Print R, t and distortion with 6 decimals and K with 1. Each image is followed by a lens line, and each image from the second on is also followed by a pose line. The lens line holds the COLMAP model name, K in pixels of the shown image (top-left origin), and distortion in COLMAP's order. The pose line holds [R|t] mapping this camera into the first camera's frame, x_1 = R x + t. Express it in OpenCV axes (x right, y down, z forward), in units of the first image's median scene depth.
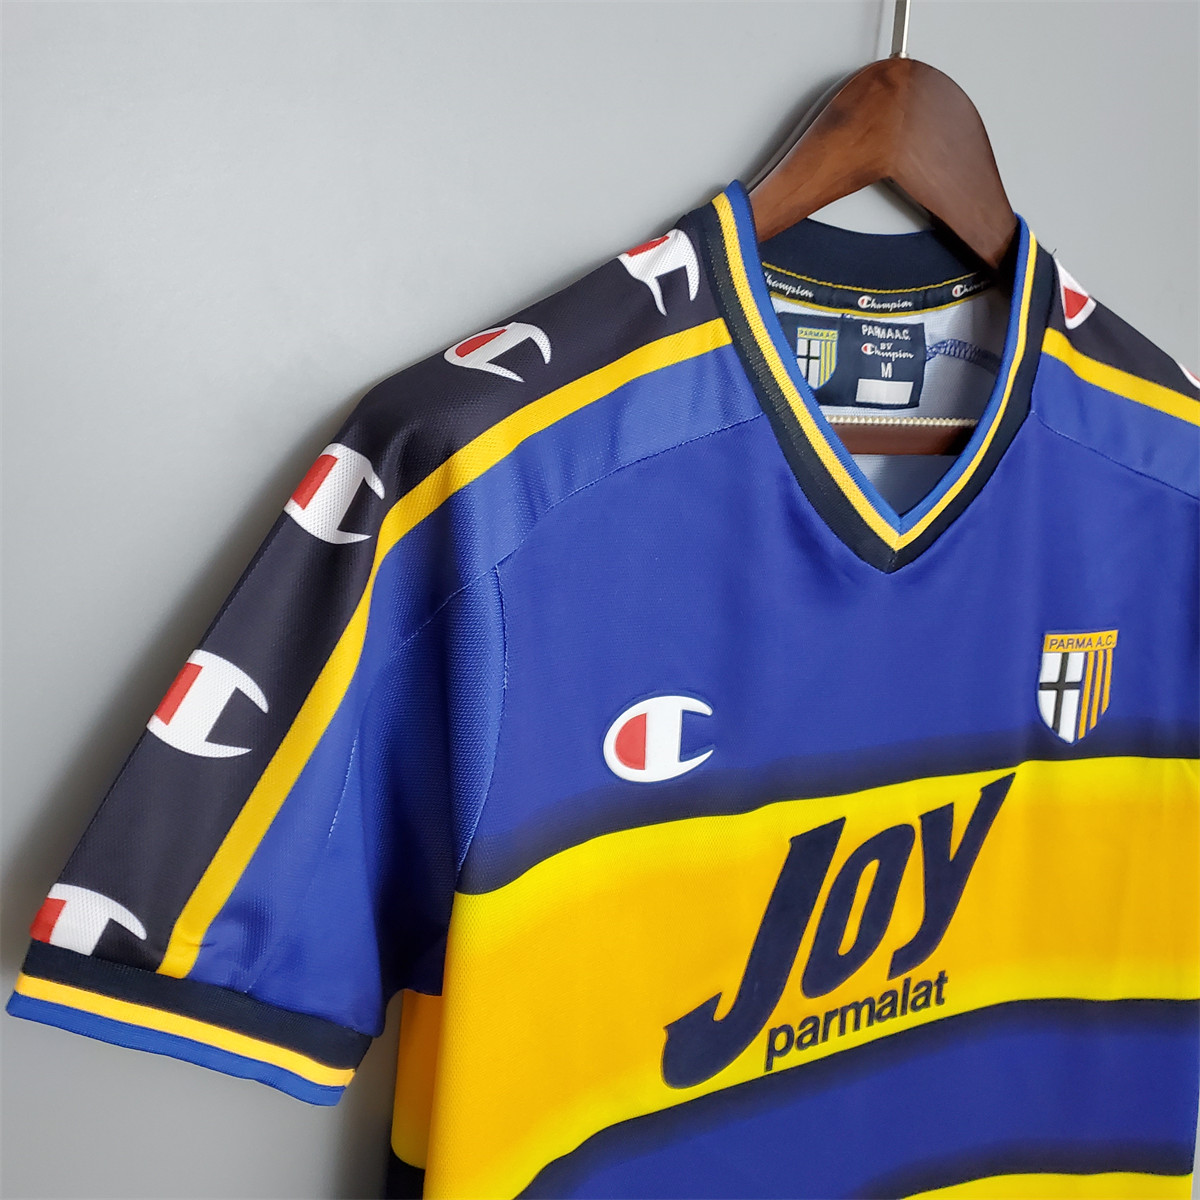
lens RADIAL K [[1347.6, 0, 586.6], [0, 1347.6, 589.9], [0, 0, 1]] dist [0.188801, -0.538917]
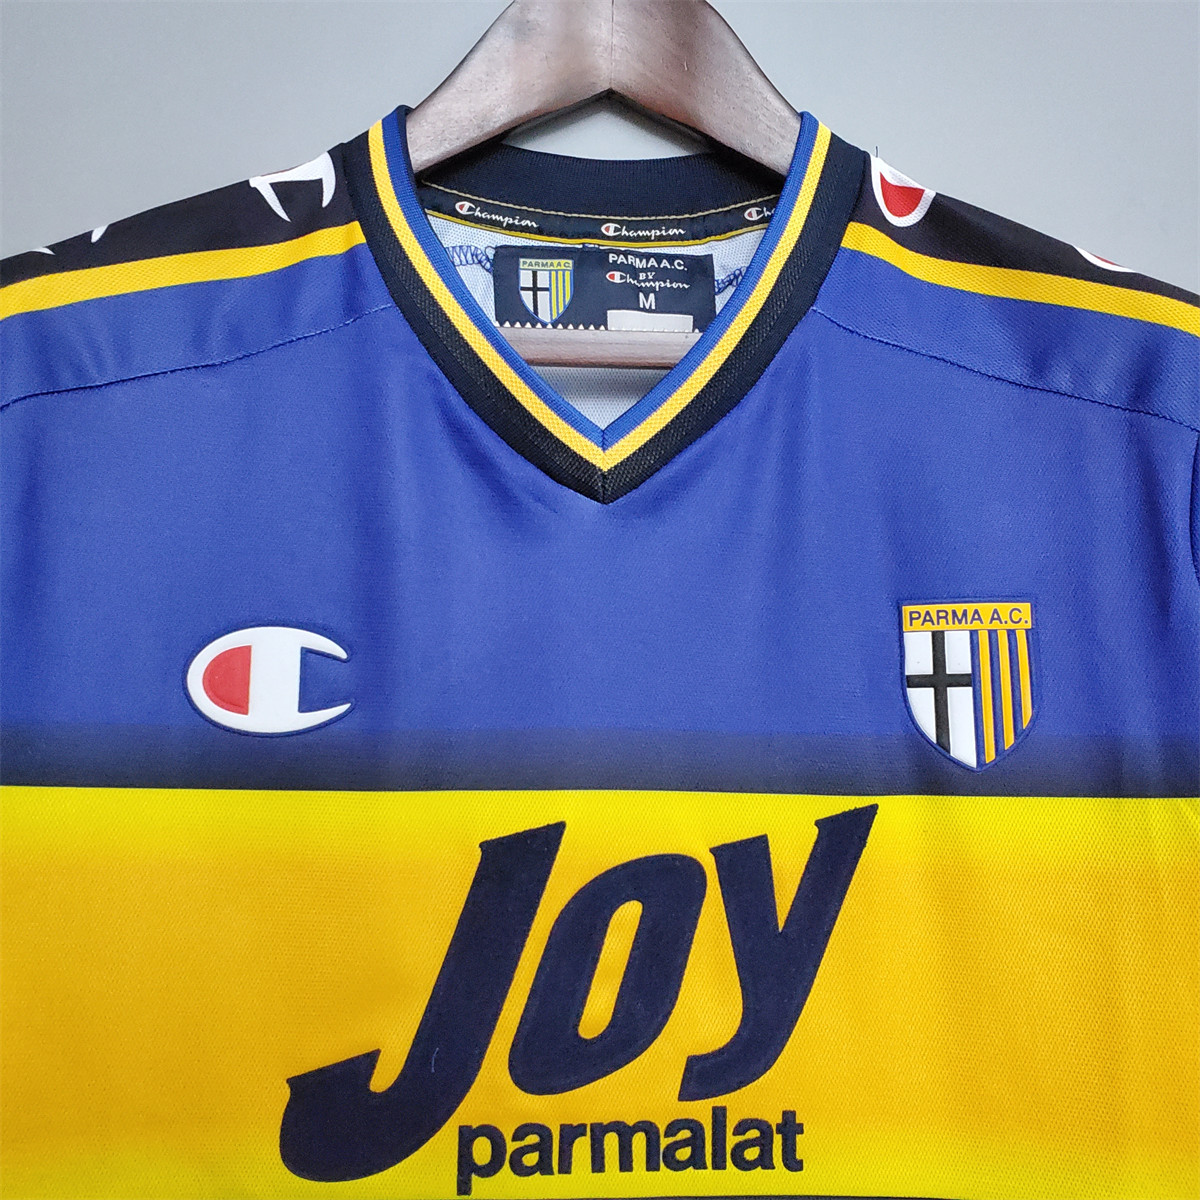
lens RADIAL K [[1347.6, 0, 586.6], [0, 1347.6, 589.9], [0, 0, 1]] dist [0.188801, -0.538917]
pose [[0.877358, -0.114905, -0.465876, 0.550635], [-0.061919, 0.935676, -0.347386, 0.298612], [0.475825, 0.333629, 0.813807, 0.346784]]
